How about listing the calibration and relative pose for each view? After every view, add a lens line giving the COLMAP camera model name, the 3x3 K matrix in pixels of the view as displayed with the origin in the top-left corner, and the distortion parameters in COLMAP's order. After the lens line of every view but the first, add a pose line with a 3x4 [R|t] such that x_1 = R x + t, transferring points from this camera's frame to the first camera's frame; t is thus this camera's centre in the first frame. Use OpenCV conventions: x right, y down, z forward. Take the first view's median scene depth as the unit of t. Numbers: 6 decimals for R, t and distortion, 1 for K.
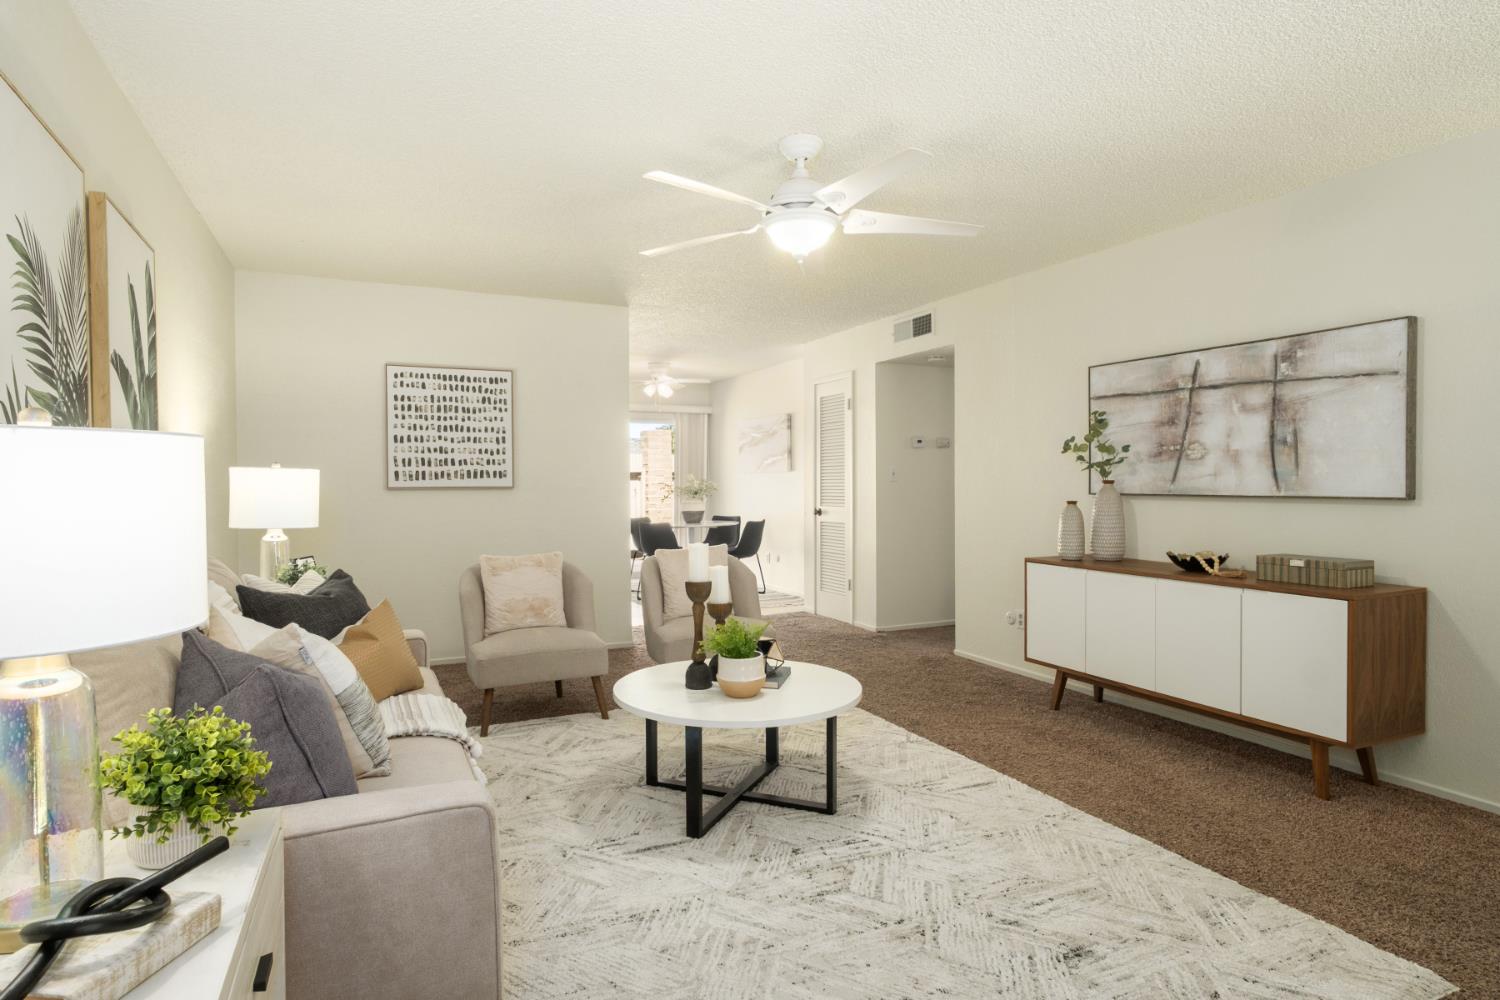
lens RADIAL K [[820.9, 0, 755.6], [0, 820.9, 497.5], [0, 0, 1]] dist [-0.002492, -0.000208]
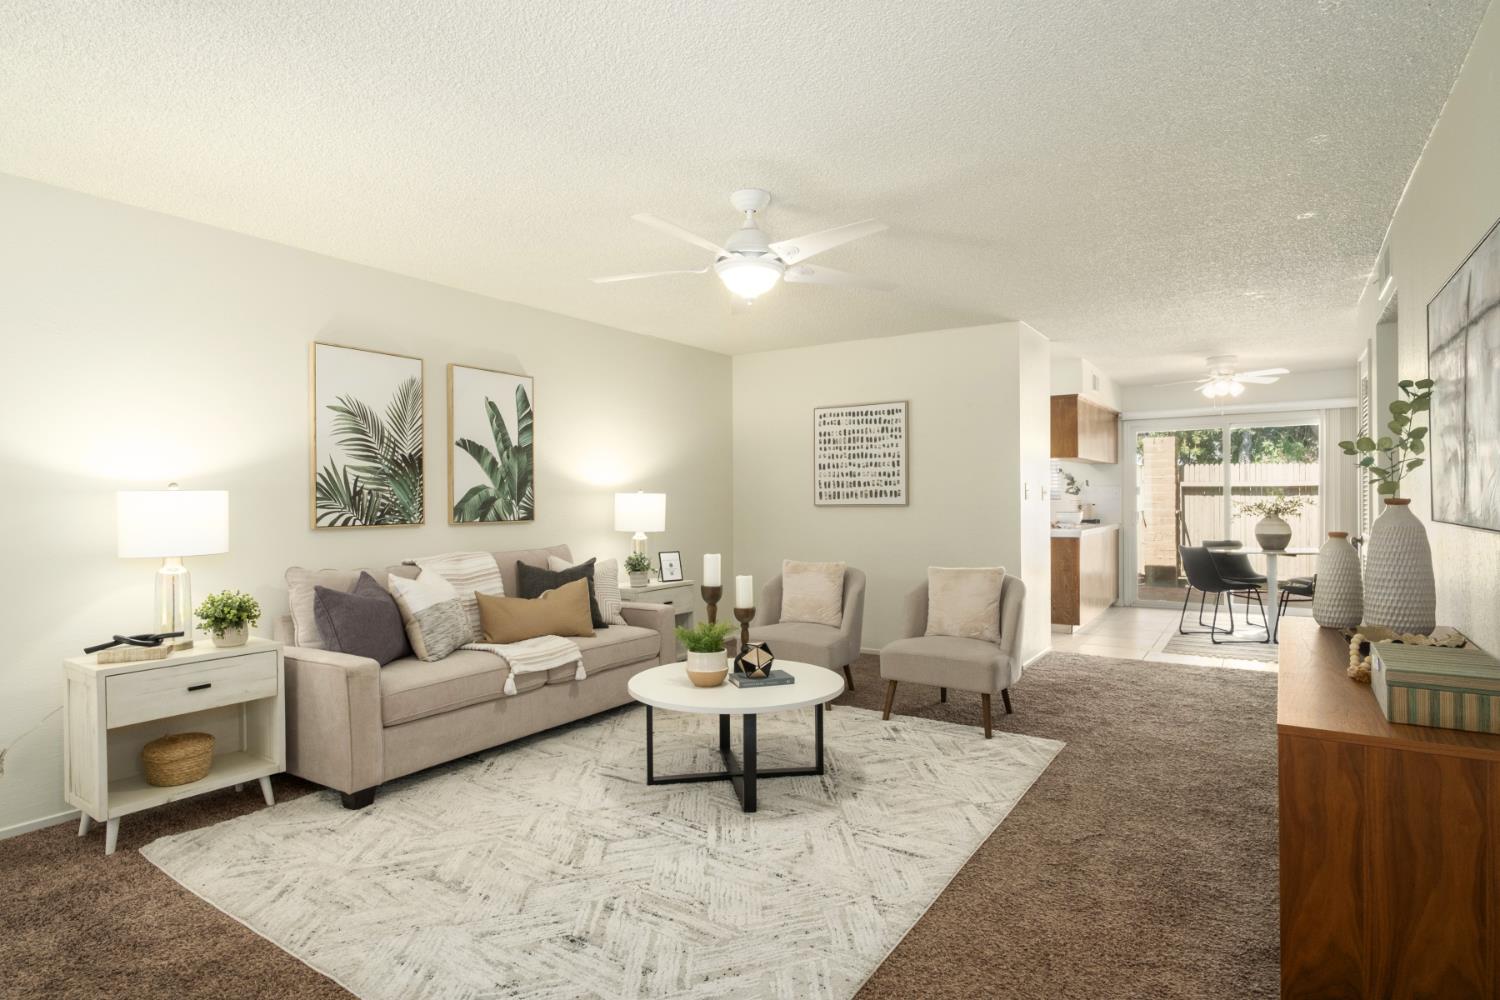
lens RADIAL K [[820.9, 0, 755.6], [0, 820.9, 497.5], [0, 0, 1]] dist [-0.002492, -0.000208]
pose [[0.514388, -0.002876, -0.857553, 0.731918], [-0.011232, 0.999886, -0.010091, -0.011821], [0.857484, 0.014823, 0.514297, 0.320984]]
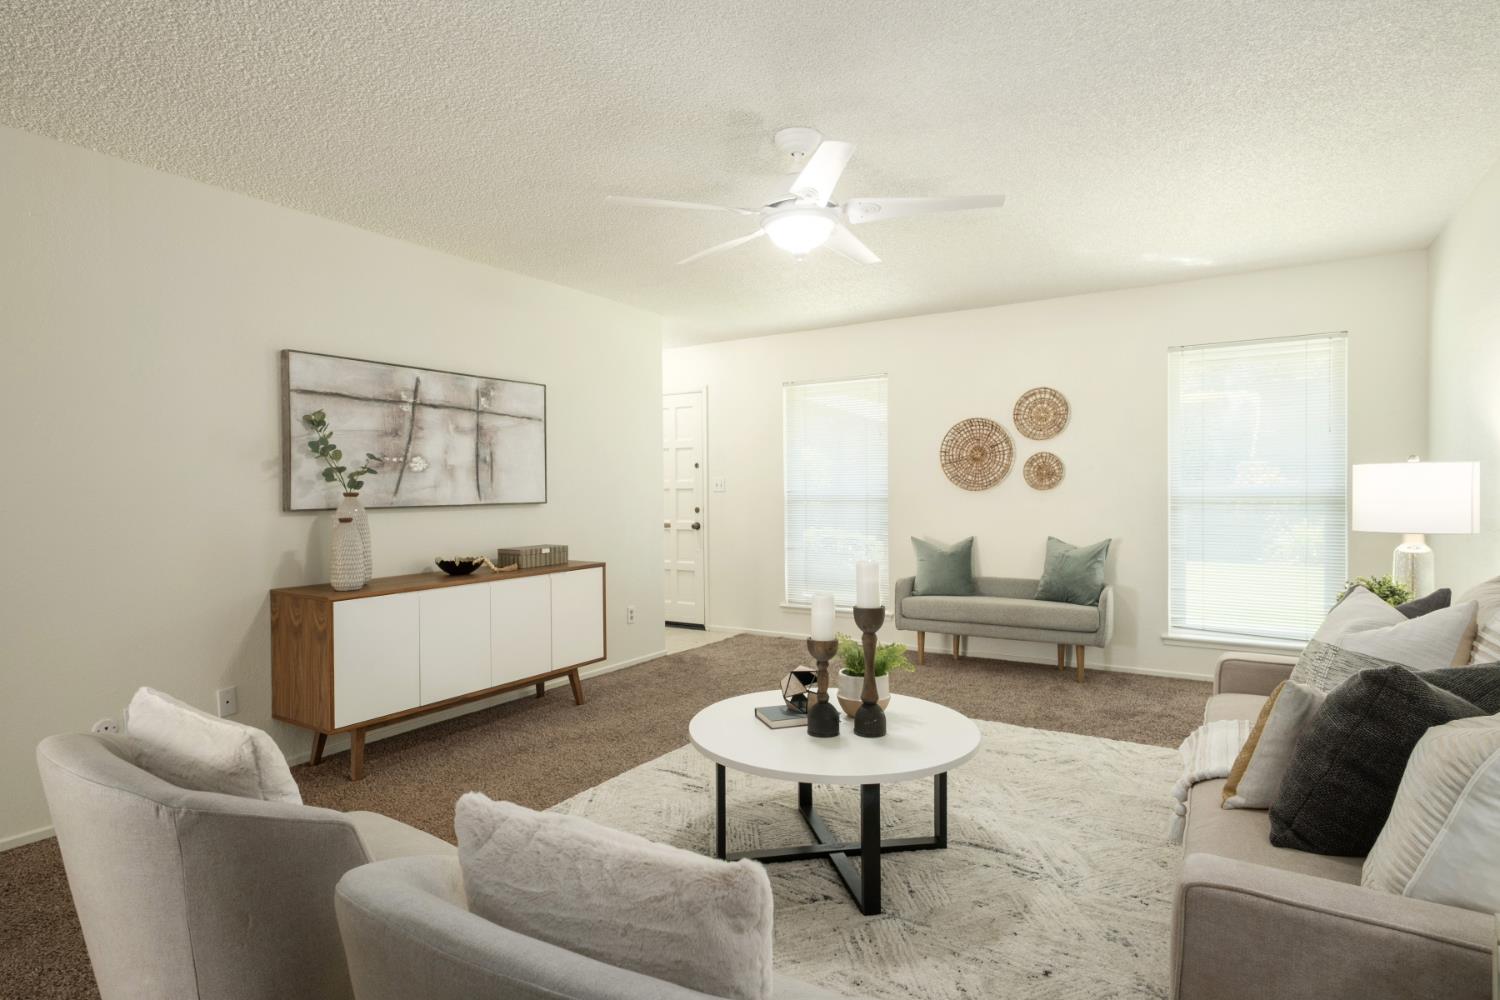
lens RADIAL K [[775.2, 0, 741.4], [0, 775.2, 495.0], [0, 0, 1]] dist [-0.002532, -0.000318]
pose [[-0.512191, 0.002016, 0.858869, -0.501957], [0.030606, 0.999405, 0.015906, -0.019833], [-0.858326, 0.034434, -0.511948, 1.112949]]
